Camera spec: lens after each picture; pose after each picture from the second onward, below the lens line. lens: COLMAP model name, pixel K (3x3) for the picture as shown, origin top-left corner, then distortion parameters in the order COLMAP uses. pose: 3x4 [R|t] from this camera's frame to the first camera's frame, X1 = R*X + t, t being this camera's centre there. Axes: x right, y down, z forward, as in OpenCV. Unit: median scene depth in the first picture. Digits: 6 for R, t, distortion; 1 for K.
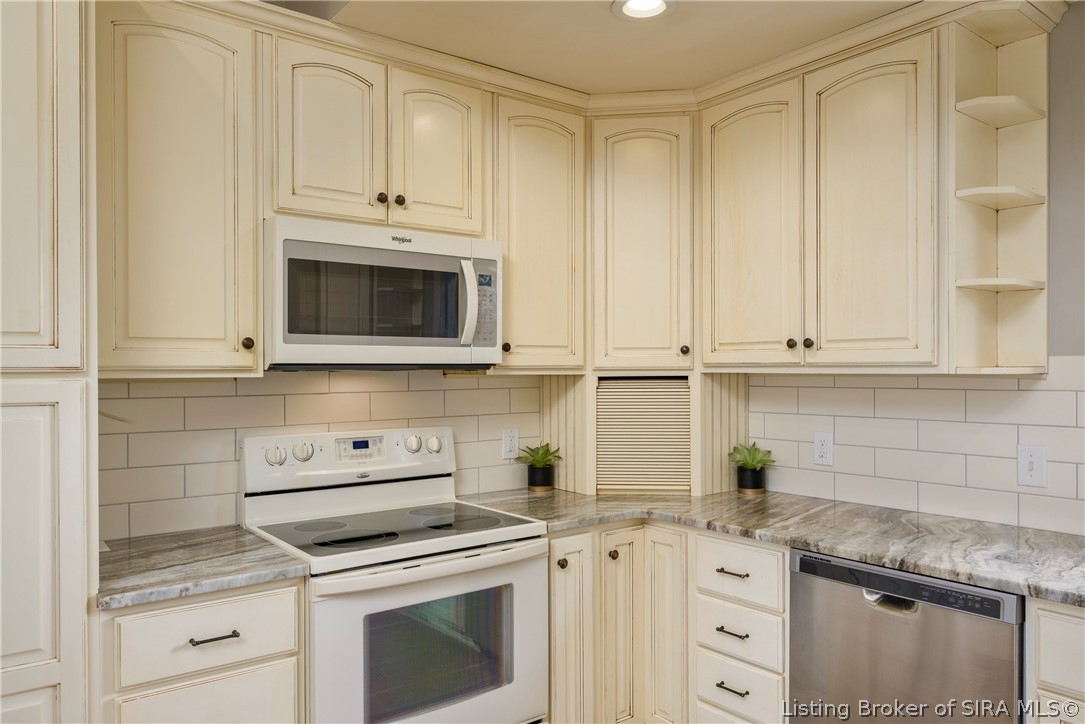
lens RADIAL K [[762.6, 0, 551.4], [0, 762.6, 371.6], [0, 0, 1]] dist [0.002983, -0.004638]
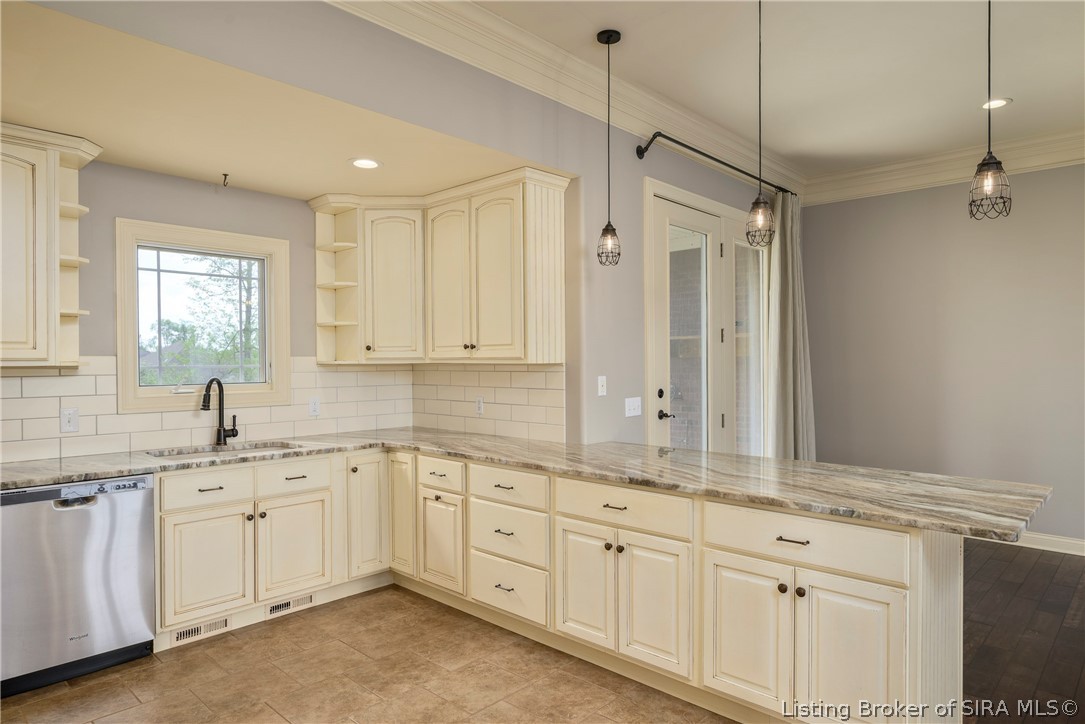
lens RADIAL K [[664.7, 0, 554.4], [0, 664.7, 367.7], [0, 0, 1]] dist [0.004025, -0.002687]
pose [[-0.163498, -0.003290, 0.986538, -1.023617], [0.008623, 0.999951, 0.004764, 0.009488], [-0.986506, 0.009285, -0.163462, 0.179590]]
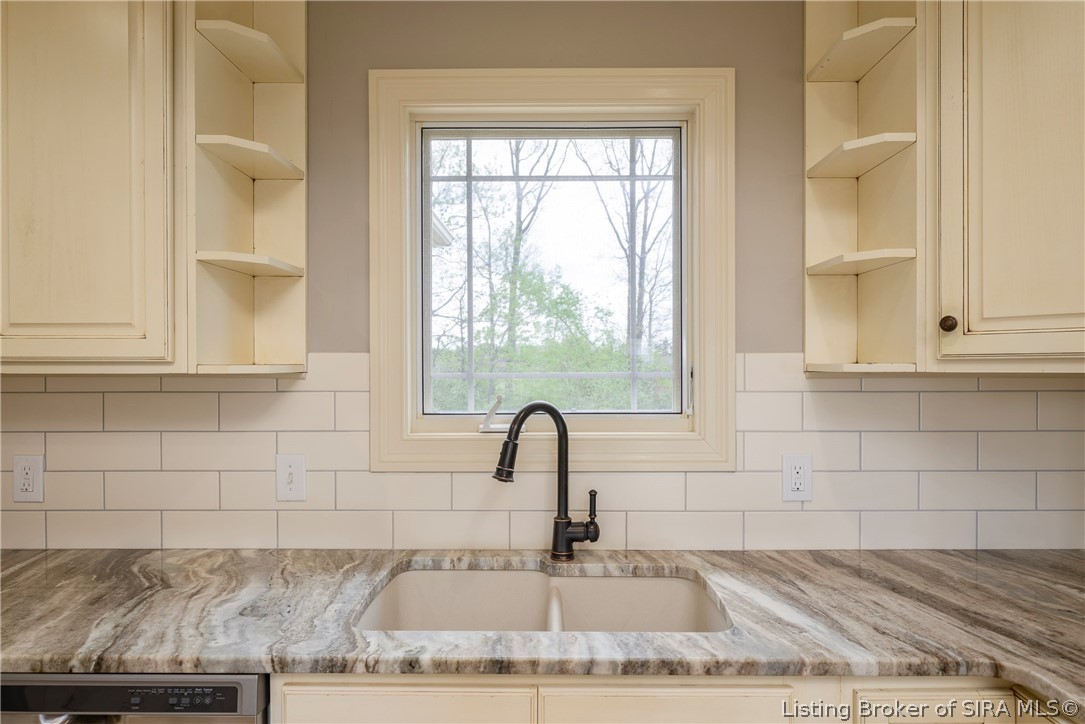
lens RADIAL K [[664.7, 0, 548.2], [0, 664.7, 372.3], [0, 0, 1]] dist [0.004025, -0.002687]
pose [[0.626810, -0.005655, 0.779151, 0.222248], [0.001163, 0.999979, 0.006322, -0.001873], [-0.779171, -0.003056, 0.626804, 0.294438]]
